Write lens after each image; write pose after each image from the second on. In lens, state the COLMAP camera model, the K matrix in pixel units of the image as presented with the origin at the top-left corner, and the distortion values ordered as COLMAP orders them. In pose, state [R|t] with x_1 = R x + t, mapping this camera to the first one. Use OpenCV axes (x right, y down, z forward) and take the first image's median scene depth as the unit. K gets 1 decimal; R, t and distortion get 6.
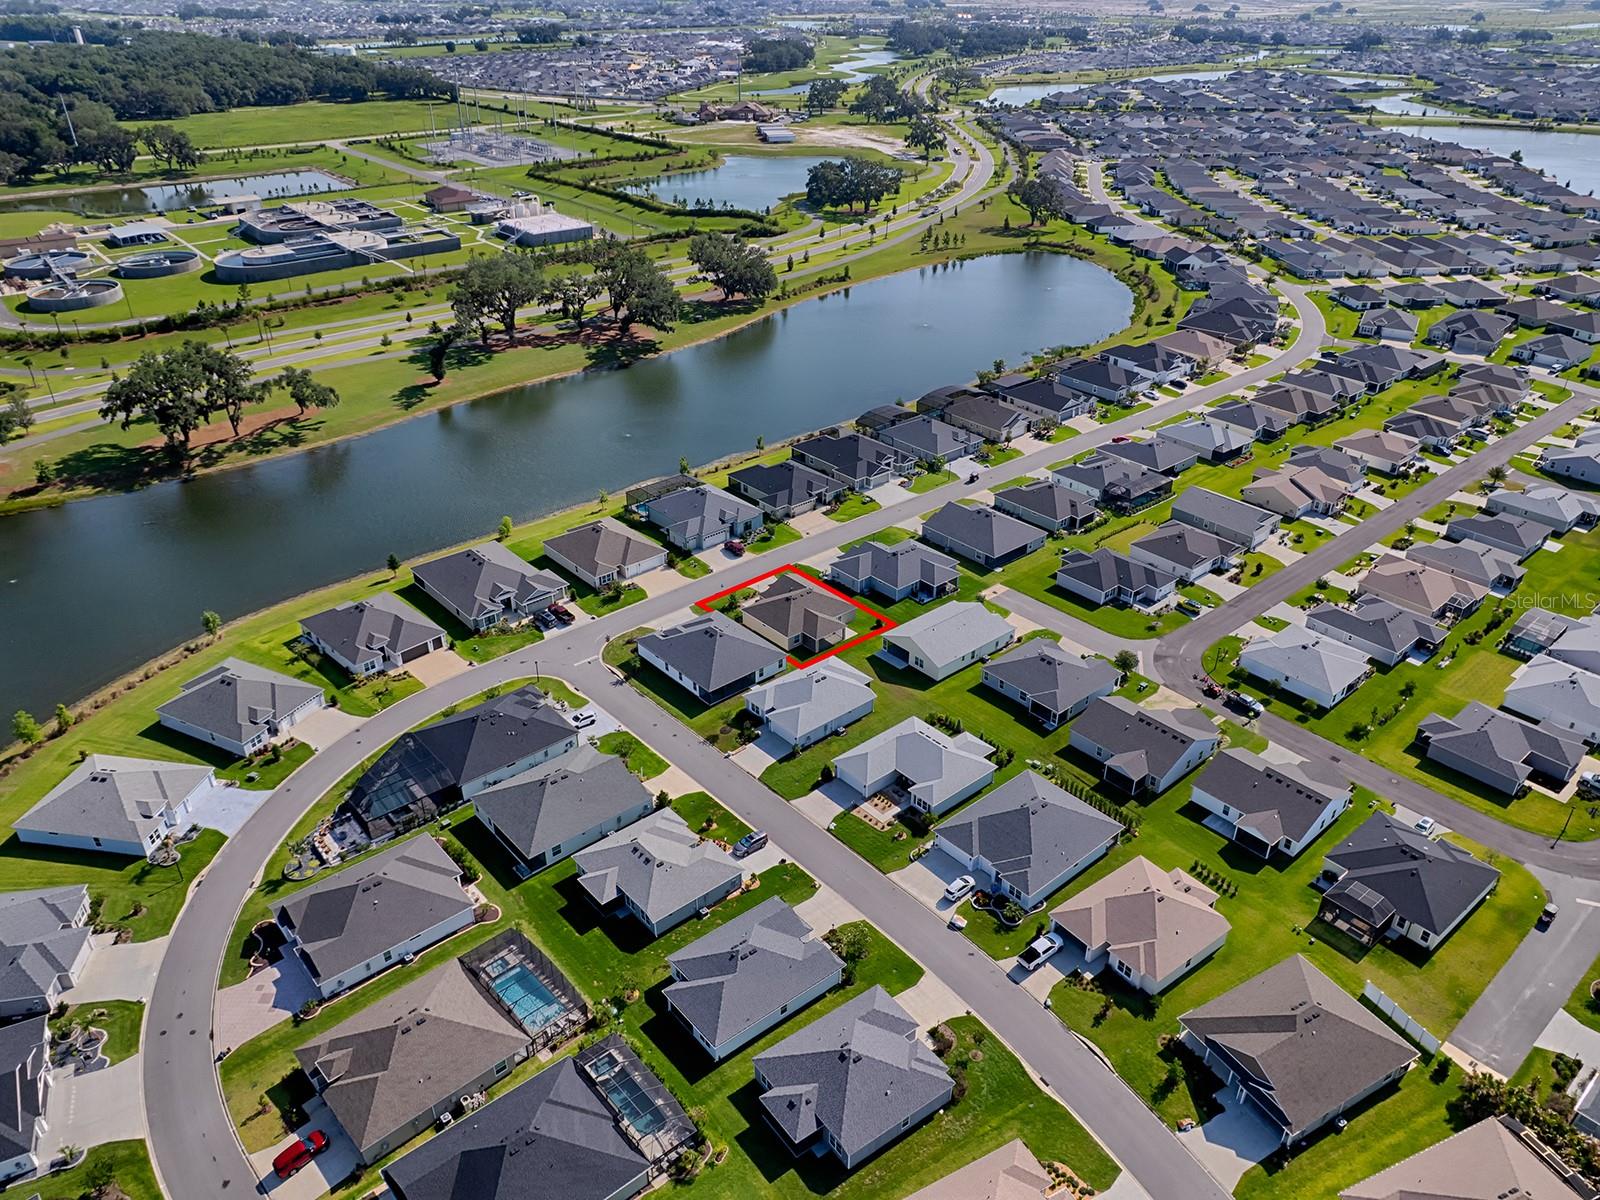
lens RADIAL K [[1156.5, 0, 807.2], [0, 1156.5, 611.3], [0, 0, 1]] dist [-0.073391, 0.060090]
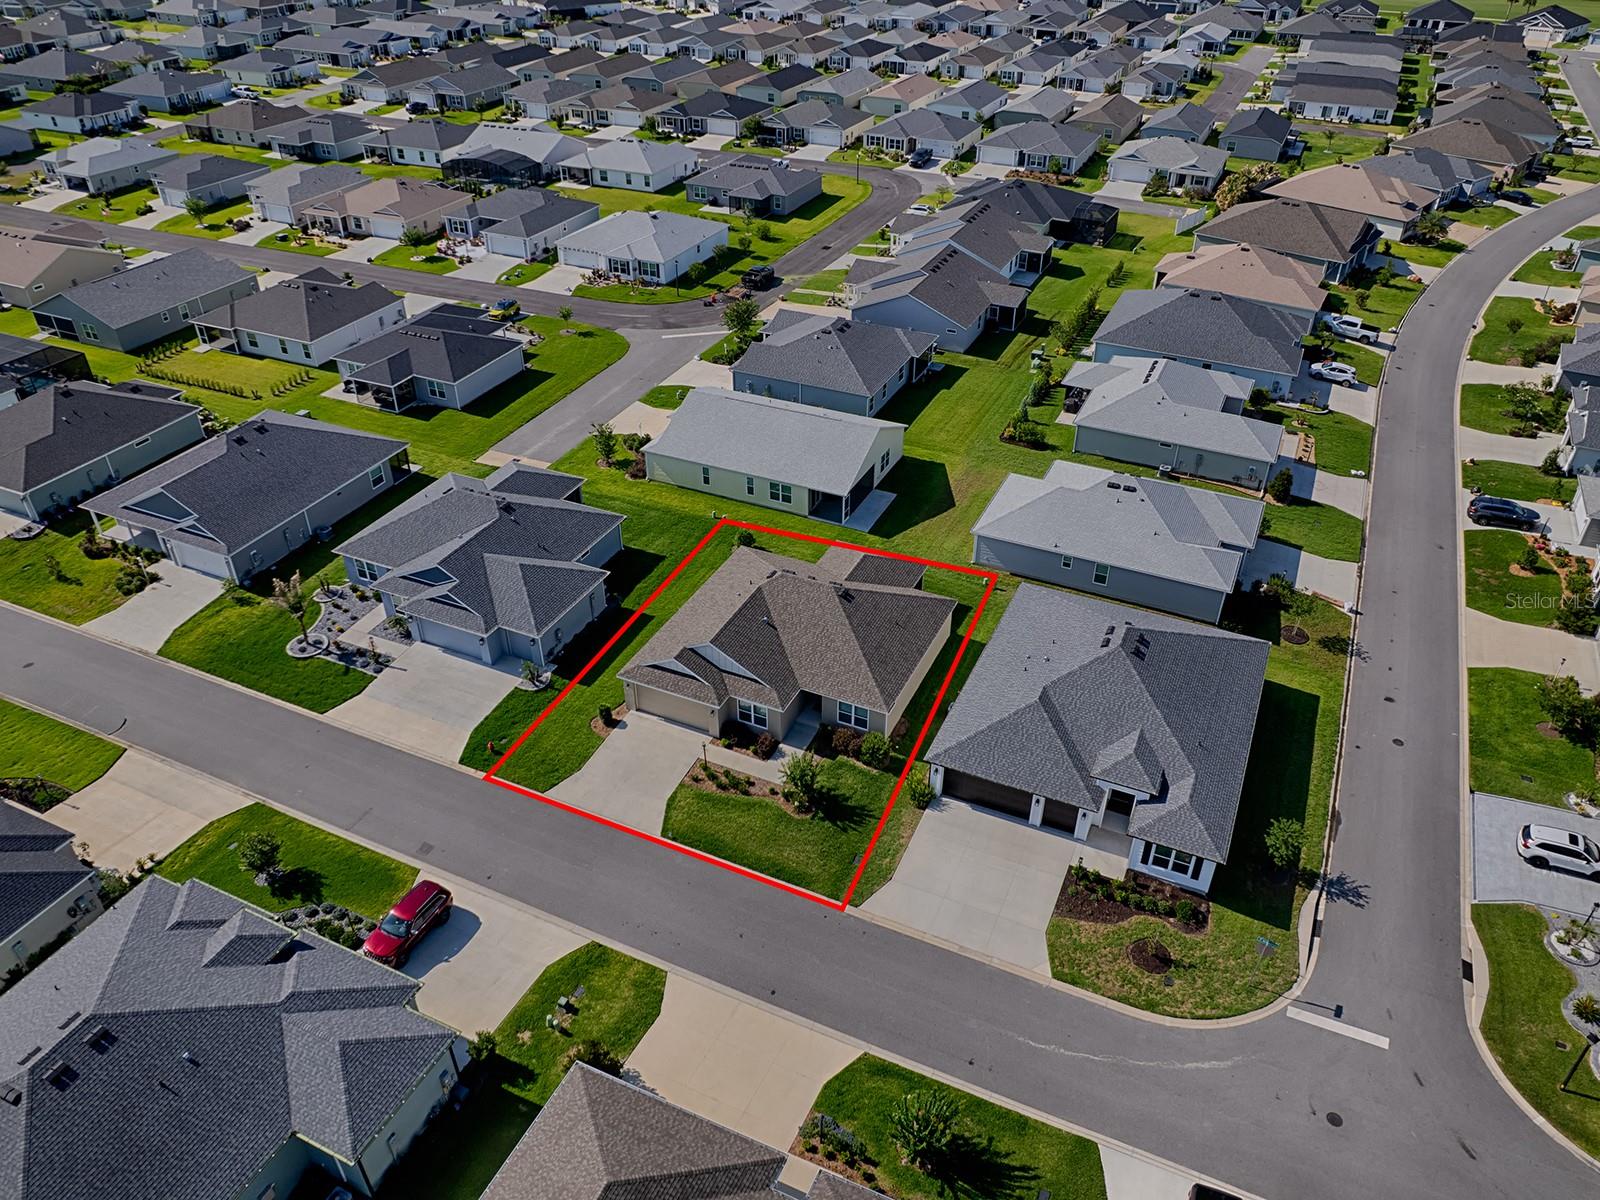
lens RADIAL K [[1156.5, 0, 806.4], [0, 1156.5, 607.2], [0, 0, 1]] dist [-0.073391, 0.060090]
pose [[-0.409644, -0.524168, 0.746619, -0.236131], [0.450454, 0.595476, 0.665206, -0.212047], [-0.793273, 0.608815, -0.007820, 0.843771]]
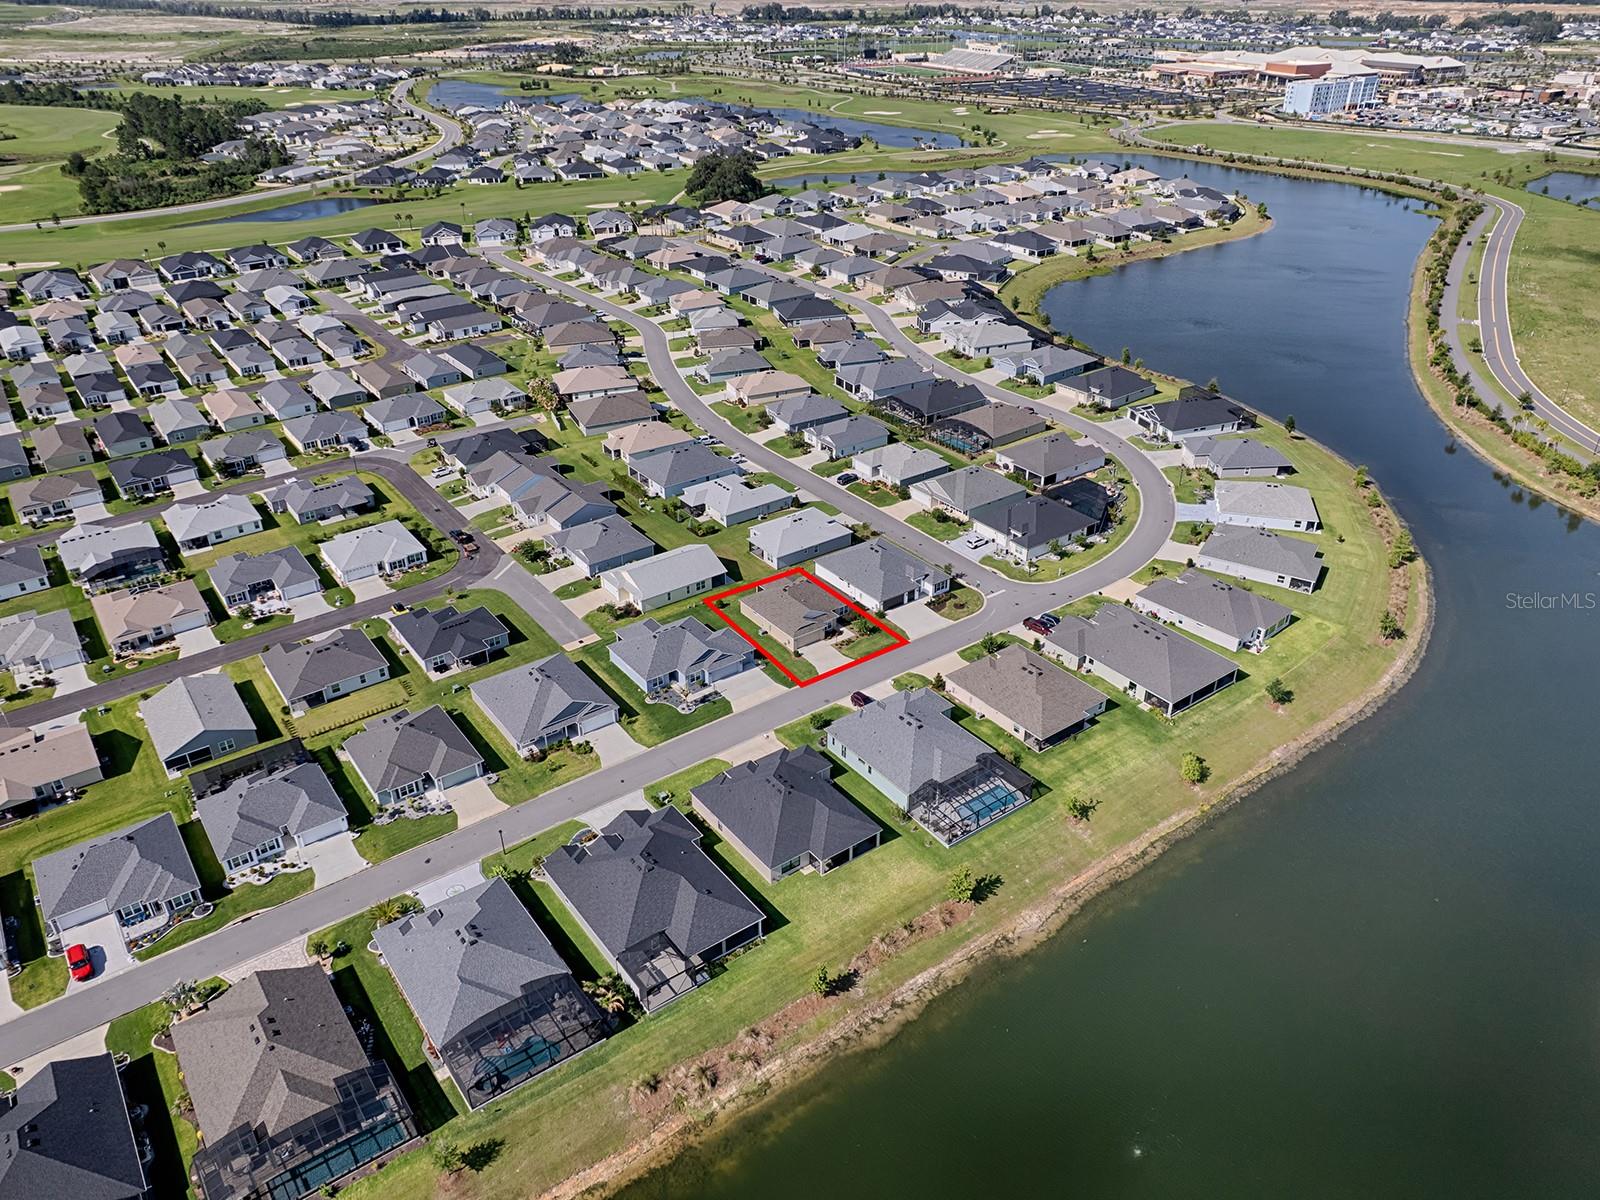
lens RADIAL K [[1156.5, 0, 805.1], [0, 1156.5, 606.7], [0, 0, 1]] dist [-0.073391, 0.060090]
pose [[-0.996772, -0.040916, 0.069075, -0.070356], [0.039365, 0.500784, 0.864677, -0.733867], [-0.069971, 0.864605, -0.497557, 1.269748]]
